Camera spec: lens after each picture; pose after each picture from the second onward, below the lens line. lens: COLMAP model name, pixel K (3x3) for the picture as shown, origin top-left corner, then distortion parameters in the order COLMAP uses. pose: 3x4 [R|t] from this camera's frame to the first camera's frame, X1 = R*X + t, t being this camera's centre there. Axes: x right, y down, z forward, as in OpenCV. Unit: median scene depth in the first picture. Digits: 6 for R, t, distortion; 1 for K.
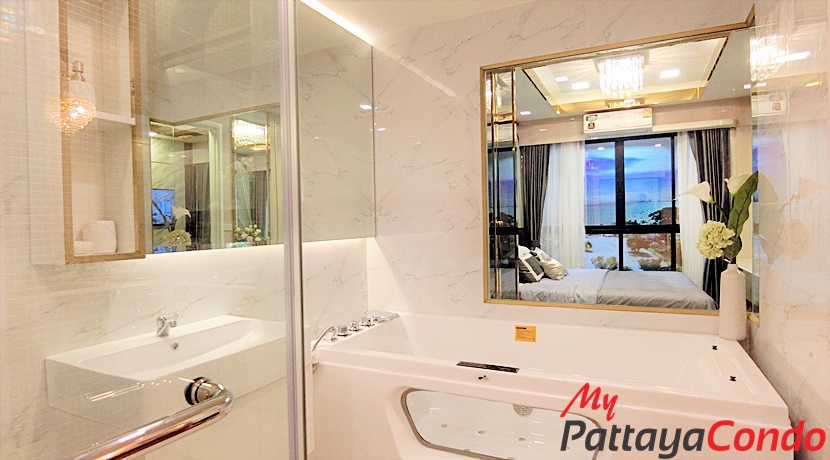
lens RADIAL K [[456.4, 0, 412.0], [0, 456.4, 232.0], [0, 0, 1]] dist [-0.023510, -0.001480]
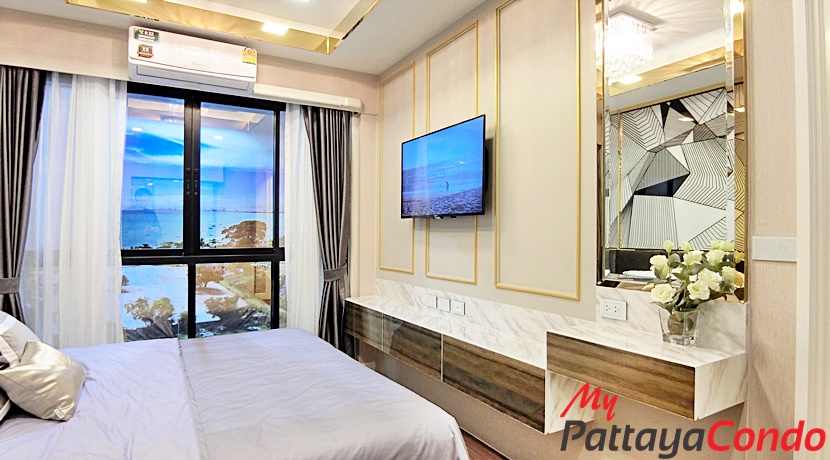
lens RADIAL K [[456.4, 0, 411.5], [0, 456.4, 232.5], [0, 0, 1]] dist [-0.023510, -0.001480]
pose [[0.559320, 0.024022, 0.828603, 0.144043], [0.000537, 0.999569, -0.029341, -0.018111], [-0.828951, 0.016855, 0.559067, 0.455677]]
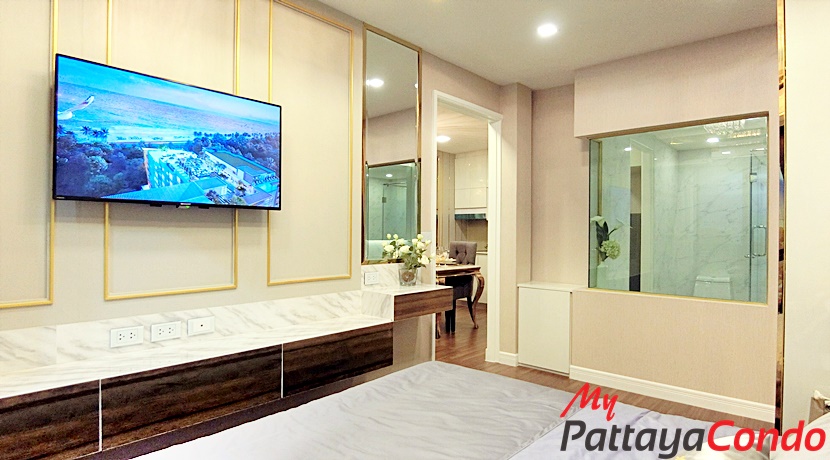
lens RADIAL K [[456.4, 0, 407.6], [0, 456.4, 230.6], [0, 0, 1]] dist [-0.023510, -0.001480]
pose [[-0.962787, 0.012398, 0.269978, 0.270219], [0.015235, 0.999849, 0.008417, -0.027412], [-0.269833, 0.012217, -0.962830, 0.862573]]
